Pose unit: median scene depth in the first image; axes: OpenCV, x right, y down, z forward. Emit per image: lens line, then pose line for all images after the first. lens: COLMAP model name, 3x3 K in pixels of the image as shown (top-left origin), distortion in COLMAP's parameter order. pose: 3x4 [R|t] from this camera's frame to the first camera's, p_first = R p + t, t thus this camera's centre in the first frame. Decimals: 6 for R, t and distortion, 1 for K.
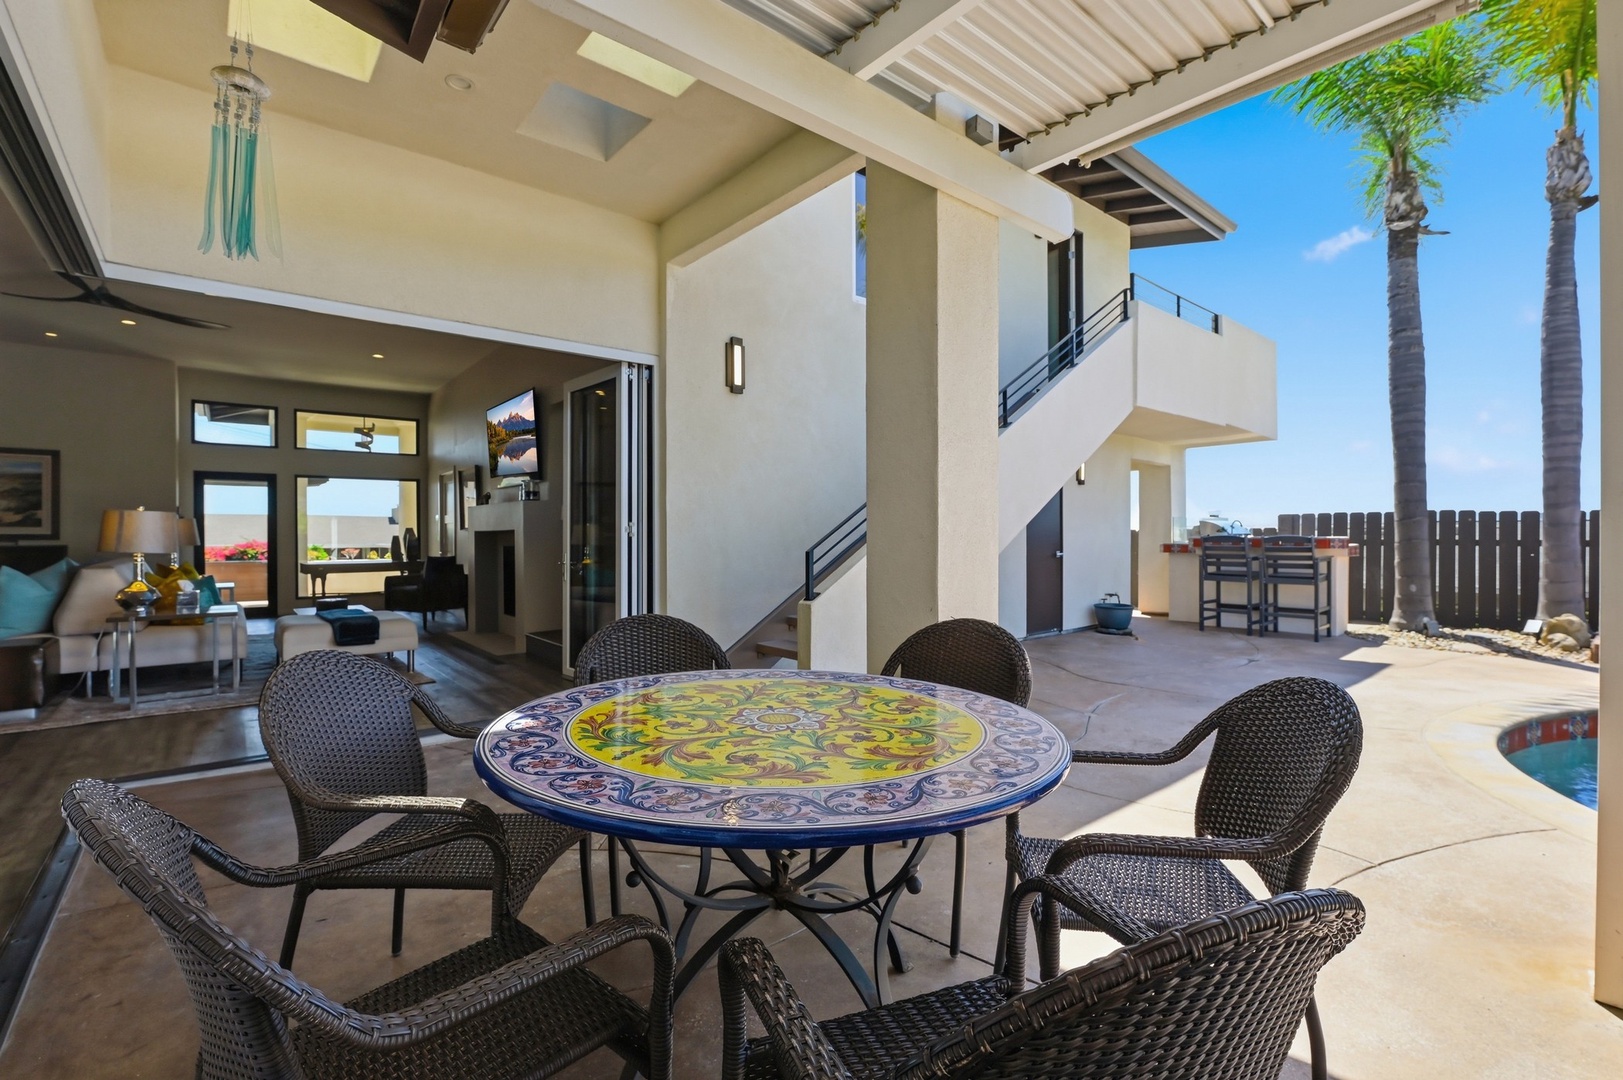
lens RADIAL K [[723.4, 0, 811.5], [0, 723.4, 540.0], [0, 0, 1]] dist [-0.013418, 0.000286]
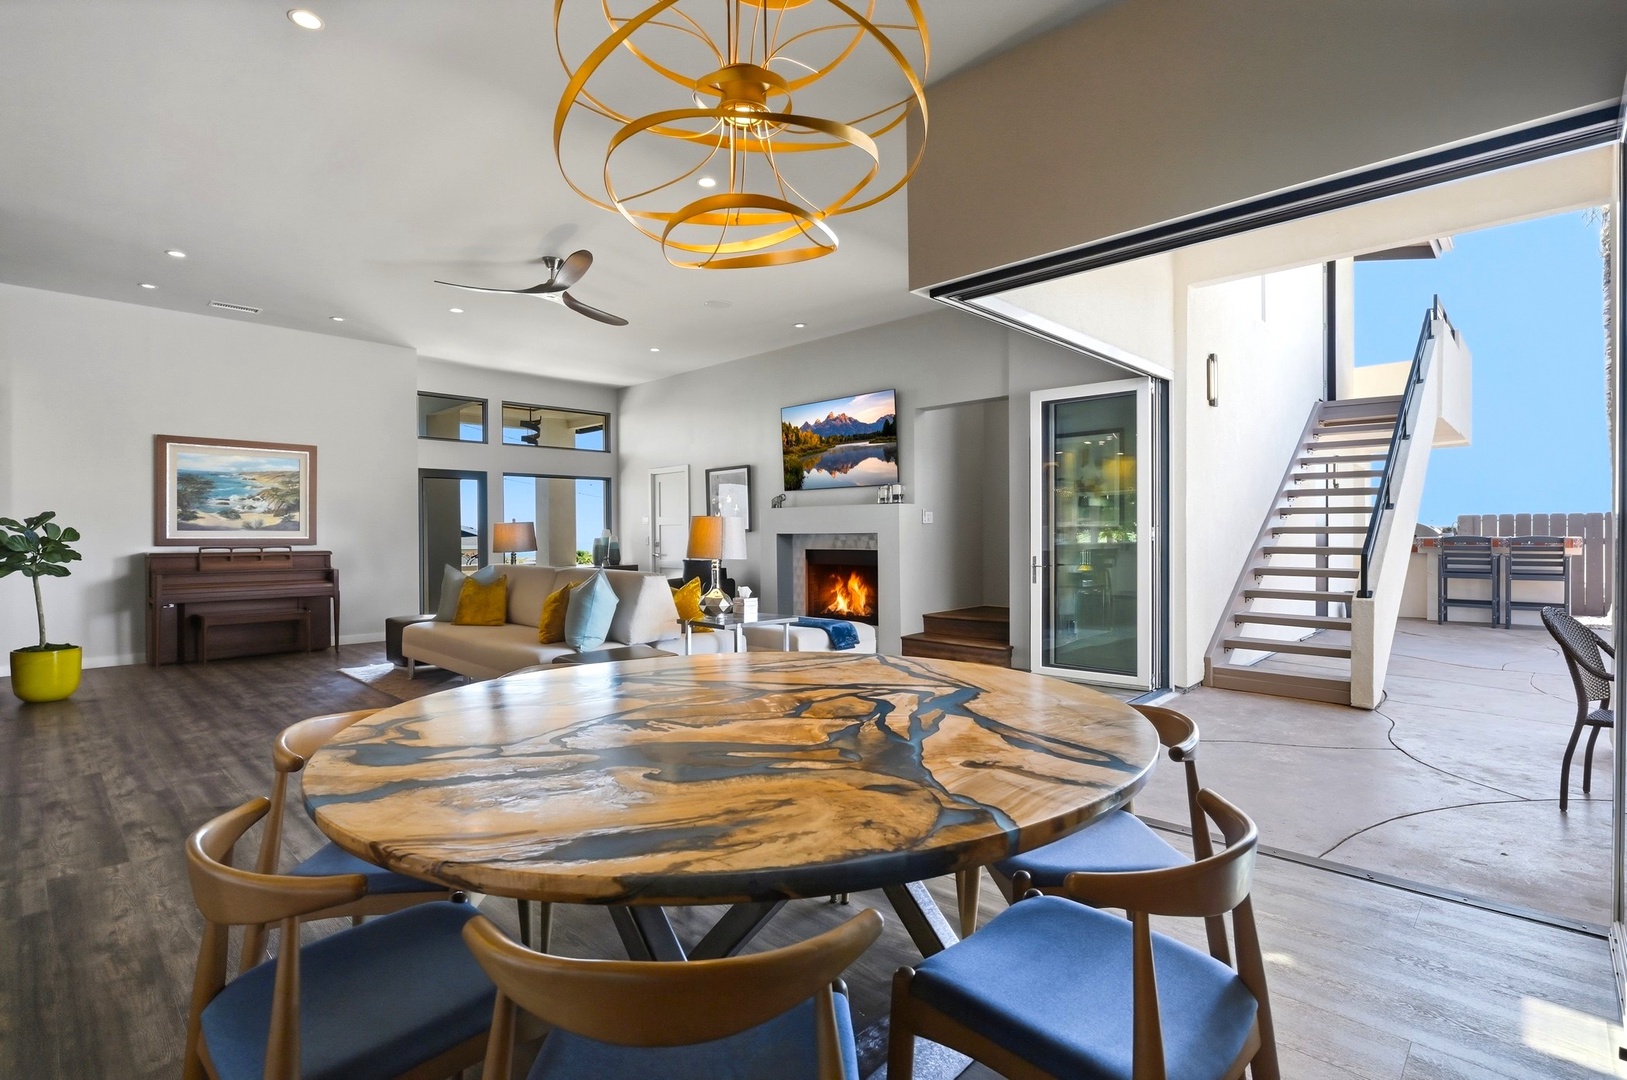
lens RADIAL K [[780.6, 0, 813.5], [0, 780.6, 540.0], [0, 0, 1]] dist [0.001085, 0.000259]
pose [[0.993523, -0.003841, 0.113564, -0.550487], [0.003601, 0.999991, 0.002326, -0.006760], [-0.113572, -0.001902, 0.993528, -0.054358]]
